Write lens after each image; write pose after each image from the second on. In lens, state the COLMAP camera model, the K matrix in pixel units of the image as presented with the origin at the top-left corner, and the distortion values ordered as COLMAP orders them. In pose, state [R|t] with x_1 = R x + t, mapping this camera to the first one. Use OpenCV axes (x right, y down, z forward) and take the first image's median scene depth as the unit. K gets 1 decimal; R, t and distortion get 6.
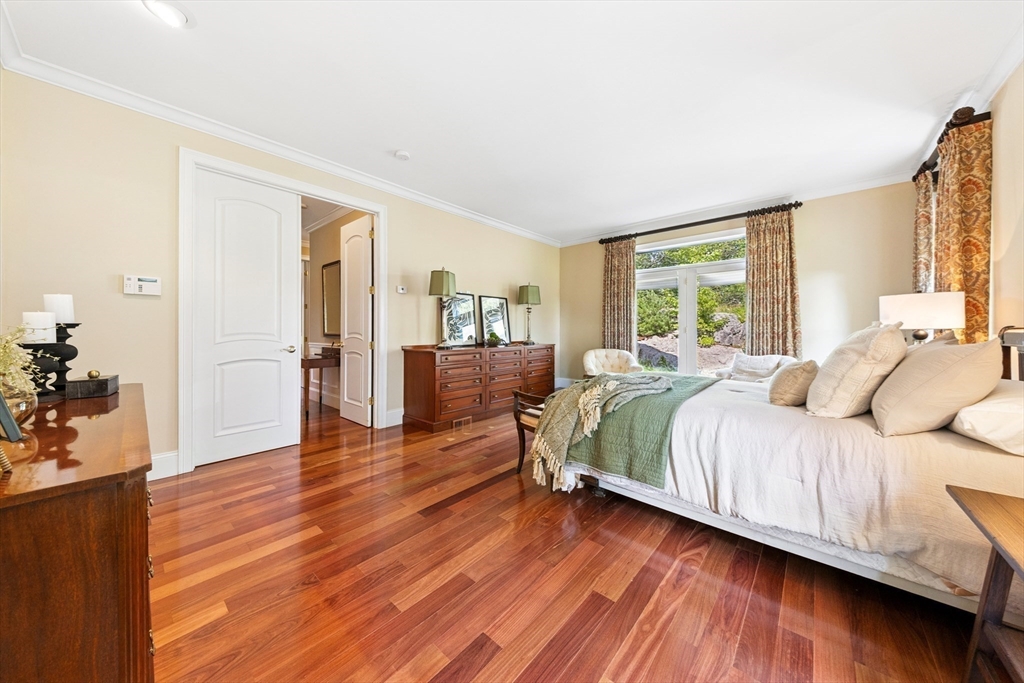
lens RADIAL K [[347.1, 0, 504.7], [0, 347.1, 330.6], [0, 0, 1]] dist [0.022202, -0.000003]
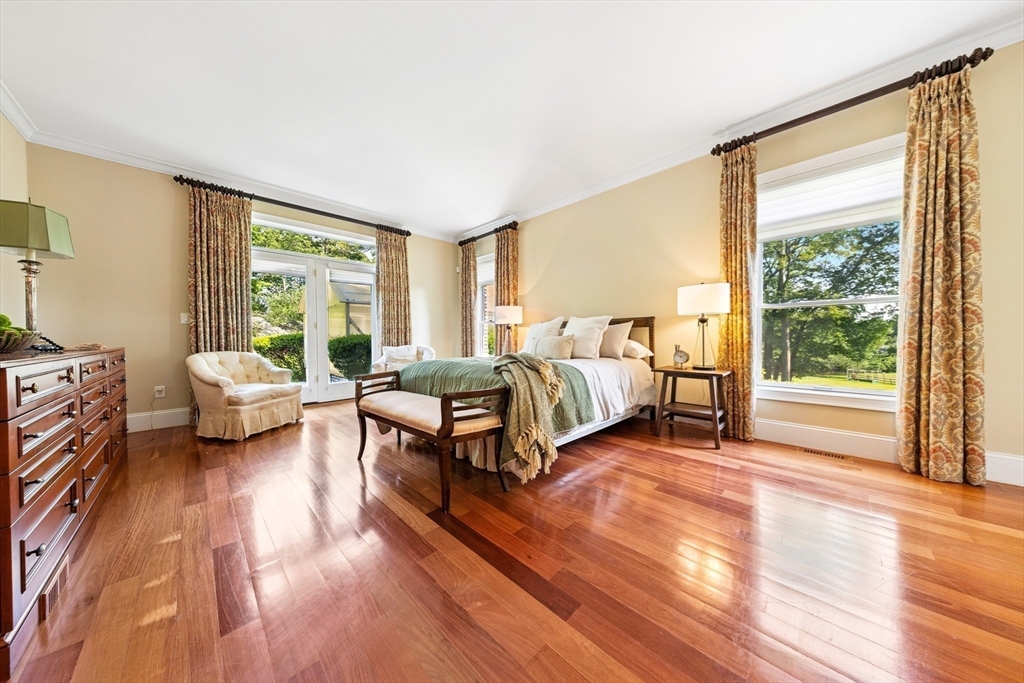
lens RADIAL K [[320.7, 0, 516.3], [0, 320.7, 339.8], [0, 0, 1]] dist [0.000052, -0.000050]
pose [[0.030079, -0.010716, 0.999490, -0.410834], [0.013257, 0.999859, 0.010321, 0.044721], [-0.999460, 0.012940, 0.030217, 0.585921]]
